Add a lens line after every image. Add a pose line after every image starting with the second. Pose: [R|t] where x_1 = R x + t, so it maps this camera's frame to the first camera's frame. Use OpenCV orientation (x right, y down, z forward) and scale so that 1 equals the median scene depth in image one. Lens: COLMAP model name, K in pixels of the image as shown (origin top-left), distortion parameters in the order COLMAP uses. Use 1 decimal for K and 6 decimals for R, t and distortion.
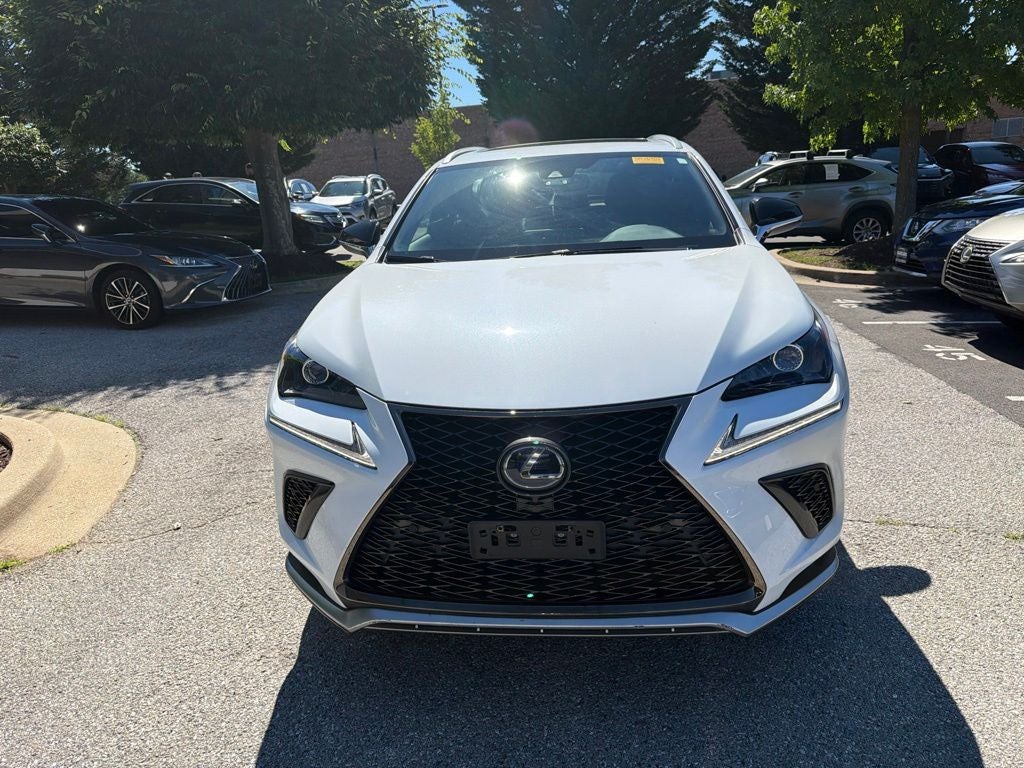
lens RADIAL K [[737.1, 0, 522.9], [0, 737.1, 393.0], [0, 0, 1]] dist [0.018780, -0.027567]
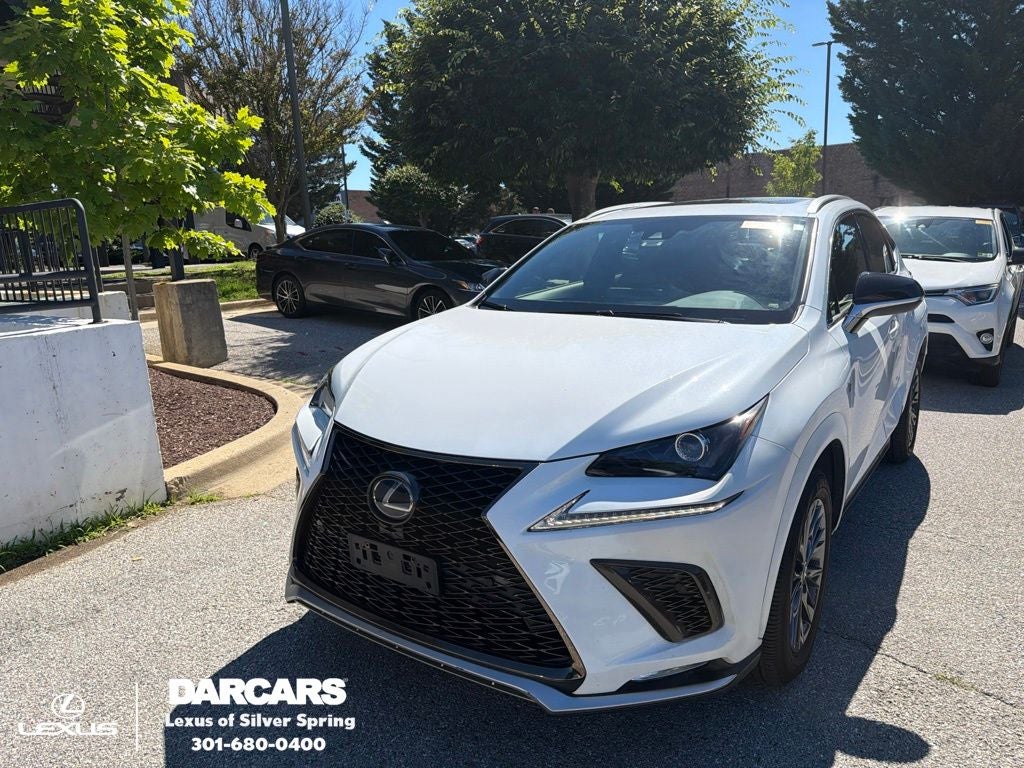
lens RADIAL K [[737.1, 0, 515.8], [0, 737.1, 385.1], [0, 0, 1]] dist [0.018780, -0.027567]
pose [[0.869756, 0.142807, -0.472368, 0.465178], [-0.167601, 0.985798, -0.010570, -0.061322], [0.464150, 0.088363, 0.881338, 0.043576]]
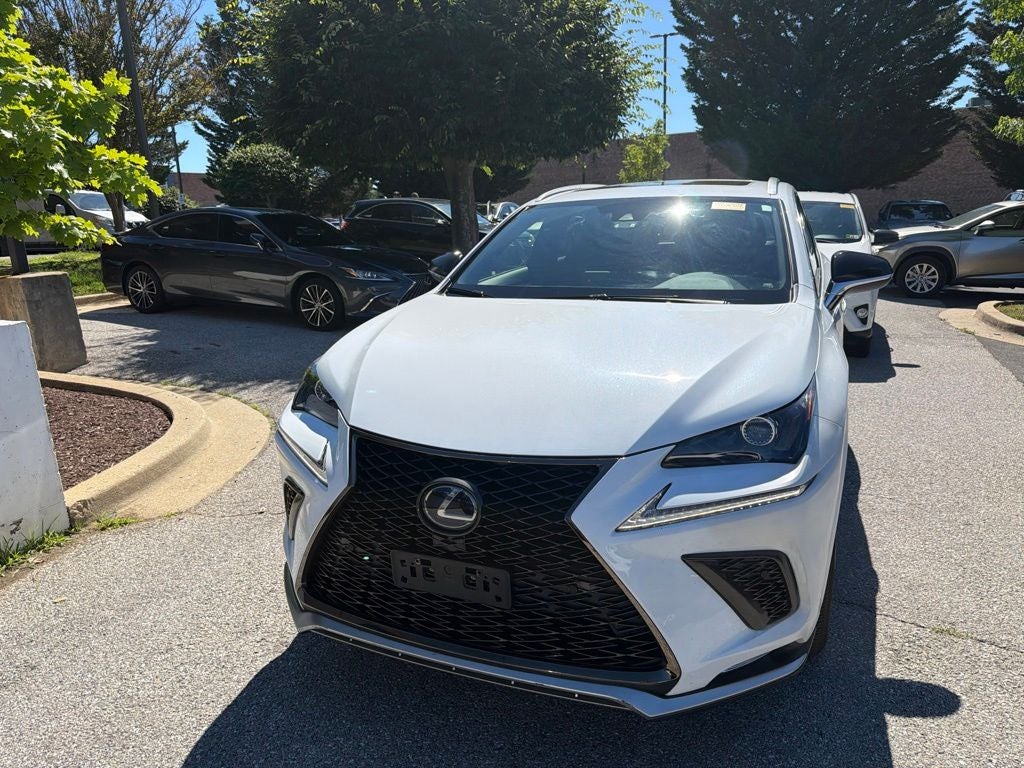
lens RADIAL K [[737.1, 0, 519.5], [0, 737.1, 392.6], [0, 0, 1]] dist [0.018780, -0.027567]
pose [[0.954157, 0.108552, -0.278928, 0.252825], [-0.116781, 0.993073, -0.013005, -0.037728], [0.275584, 0.044982, 0.960224, 0.019251]]
